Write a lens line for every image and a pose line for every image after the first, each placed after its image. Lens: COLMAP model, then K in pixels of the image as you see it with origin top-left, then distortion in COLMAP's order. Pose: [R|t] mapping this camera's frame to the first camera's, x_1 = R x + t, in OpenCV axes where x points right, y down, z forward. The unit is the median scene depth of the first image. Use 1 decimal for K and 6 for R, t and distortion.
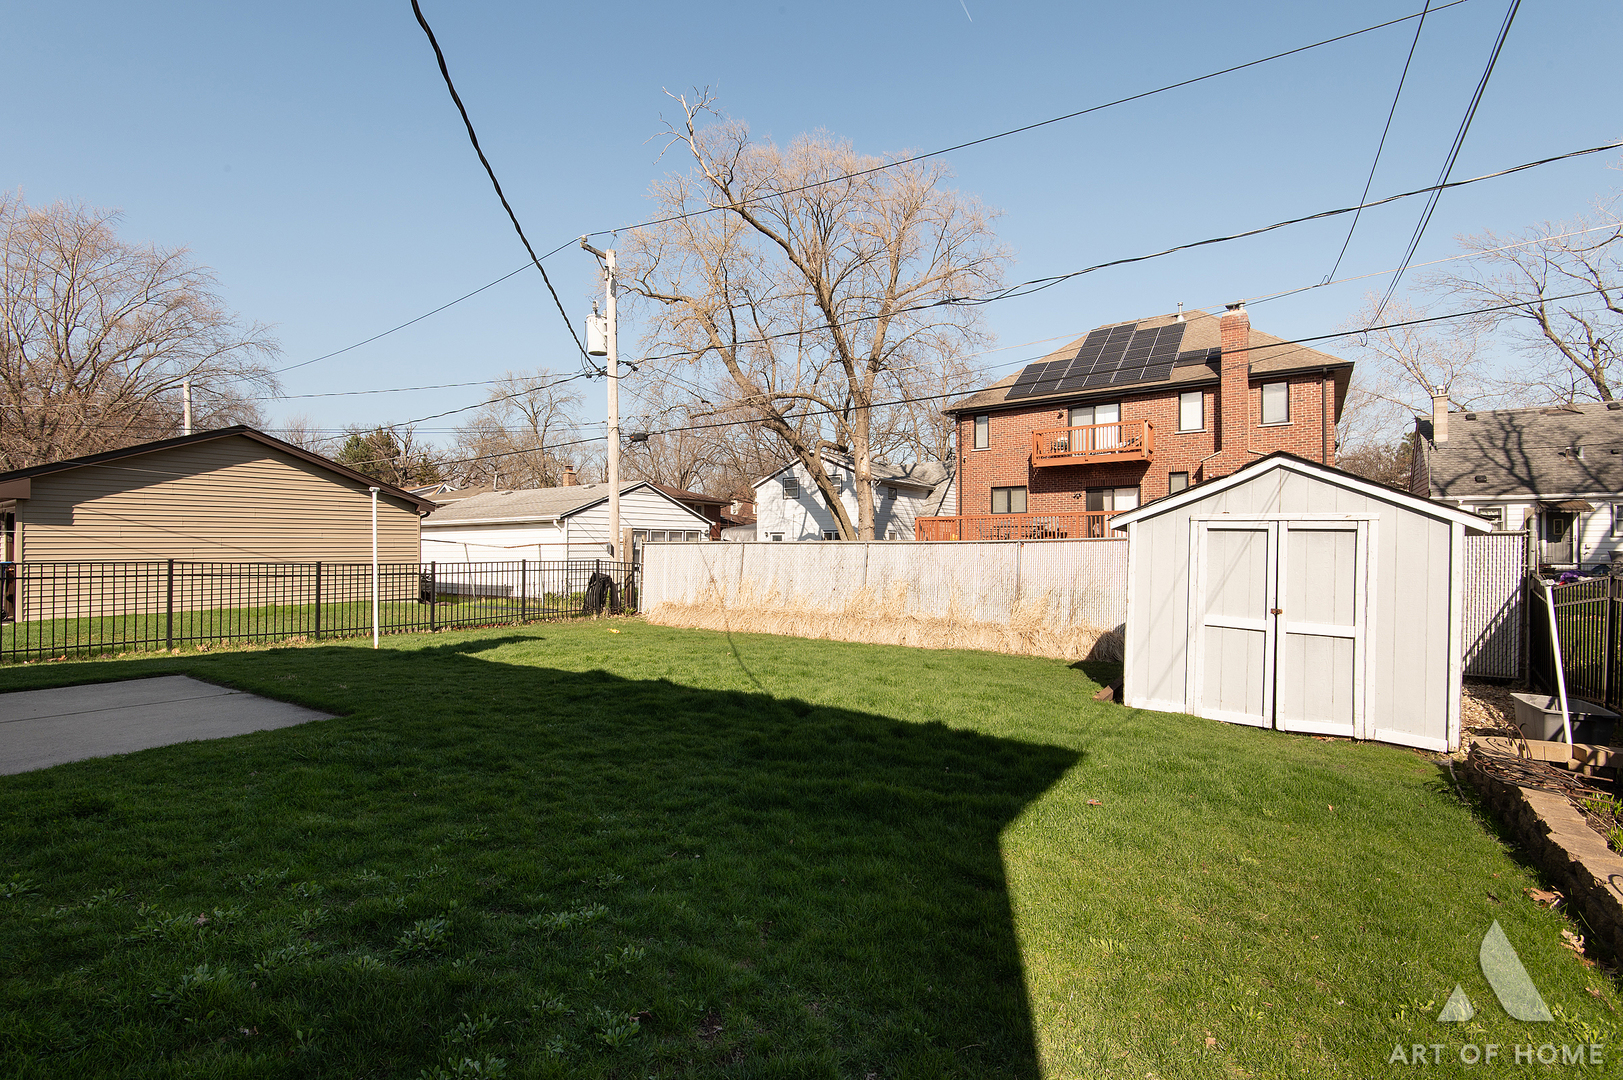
lens RADIAL K [[733.3, 0, 808.9], [0, 733.3, 544.1], [0, 0, 1]] dist [0.000355, 0.000044]
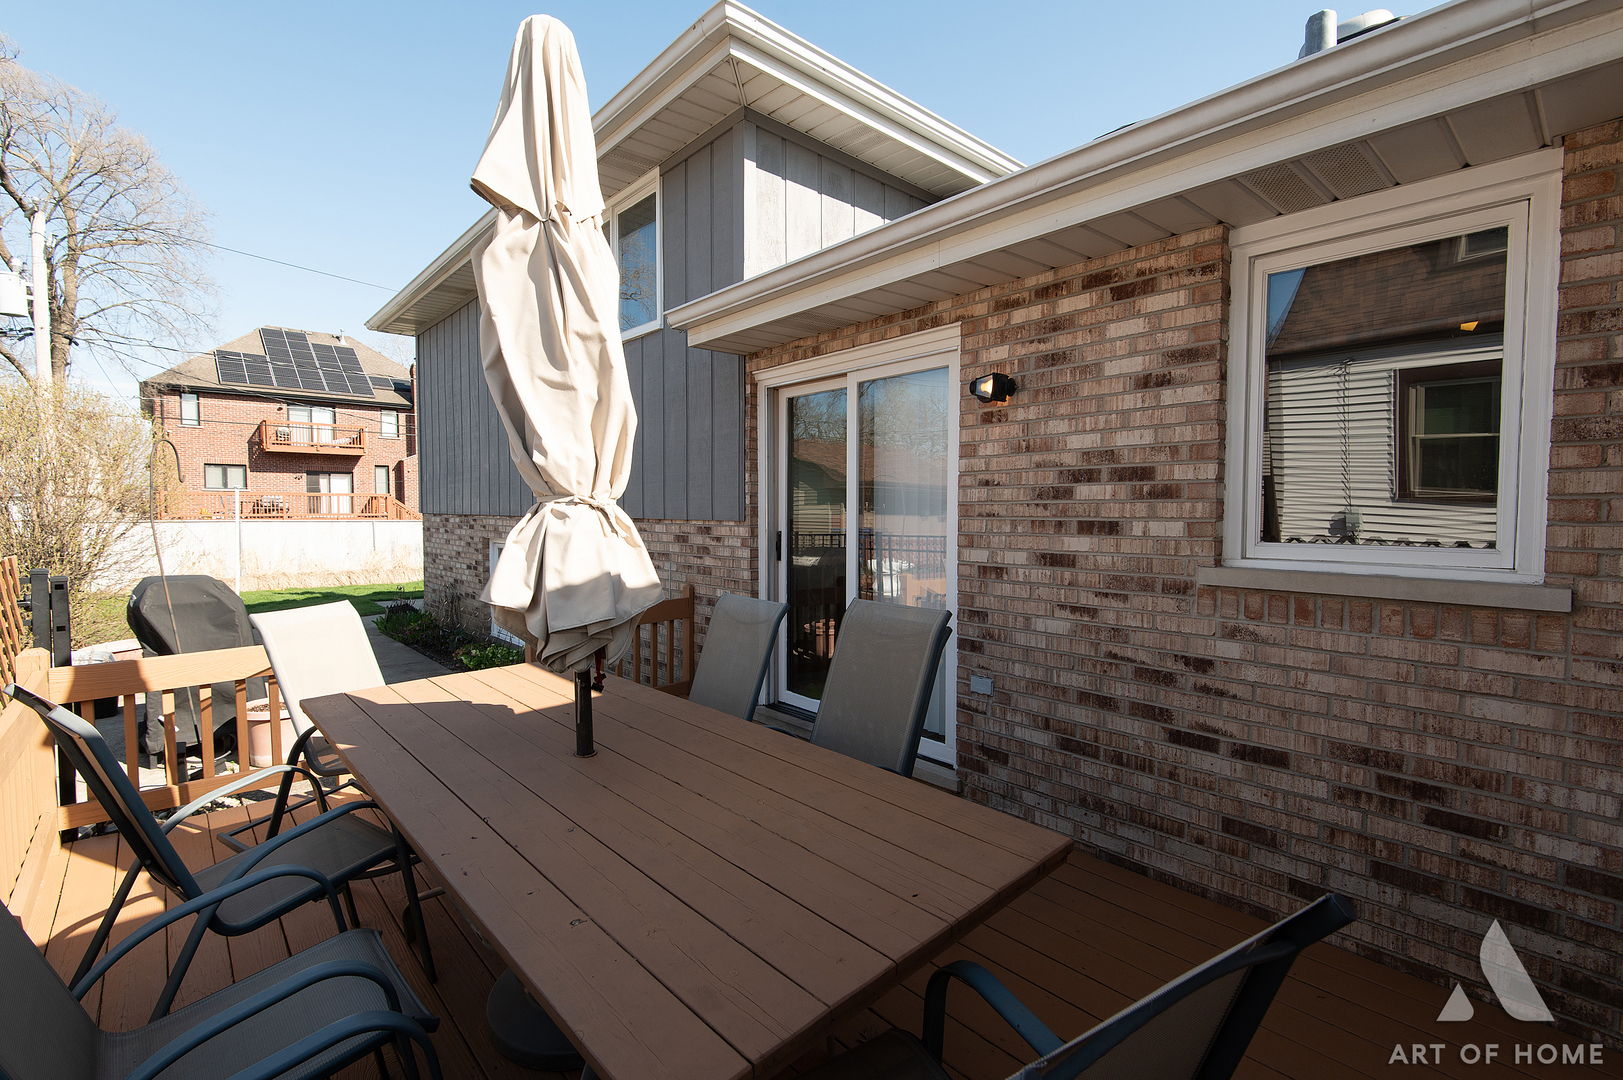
lens RADIAL K [[733.3, 0, 808.9], [0, 733.3, 544.1], [0, 0, 1]] dist [0.000355, 0.000044]
pose [[0.214799, -0.043752, 0.975678, -0.667314], [-0.014842, 0.998734, 0.048054, -0.025945], [-0.976546, -0.024803, 0.213877, -0.105657]]
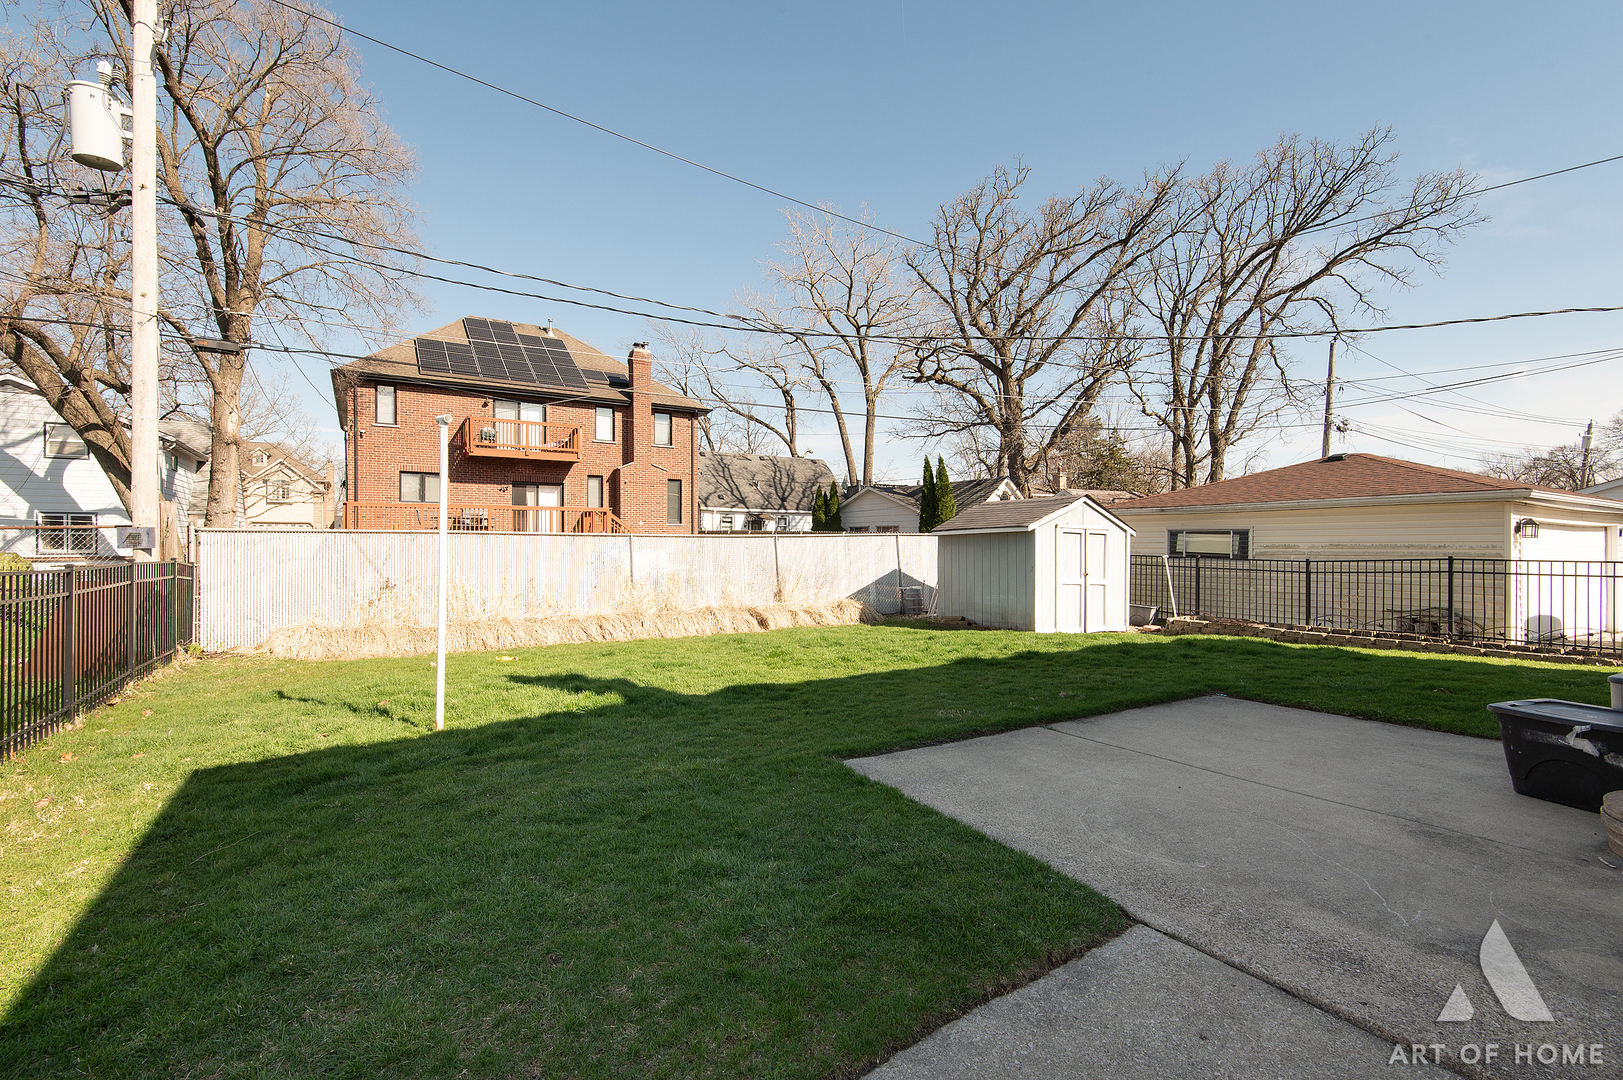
lens RADIAL K [[728.3, 0, 802.6], [0, 728.3, 544.2], [0, 0, 1]] dist [0.025545, -0.000195]
pose [[0.397322, 0.000715, 0.917679, -0.391689], [-0.010424, 0.999939, 0.003733, 0.001858], [-0.917620, -0.011049, 0.397306, 0.233644]]
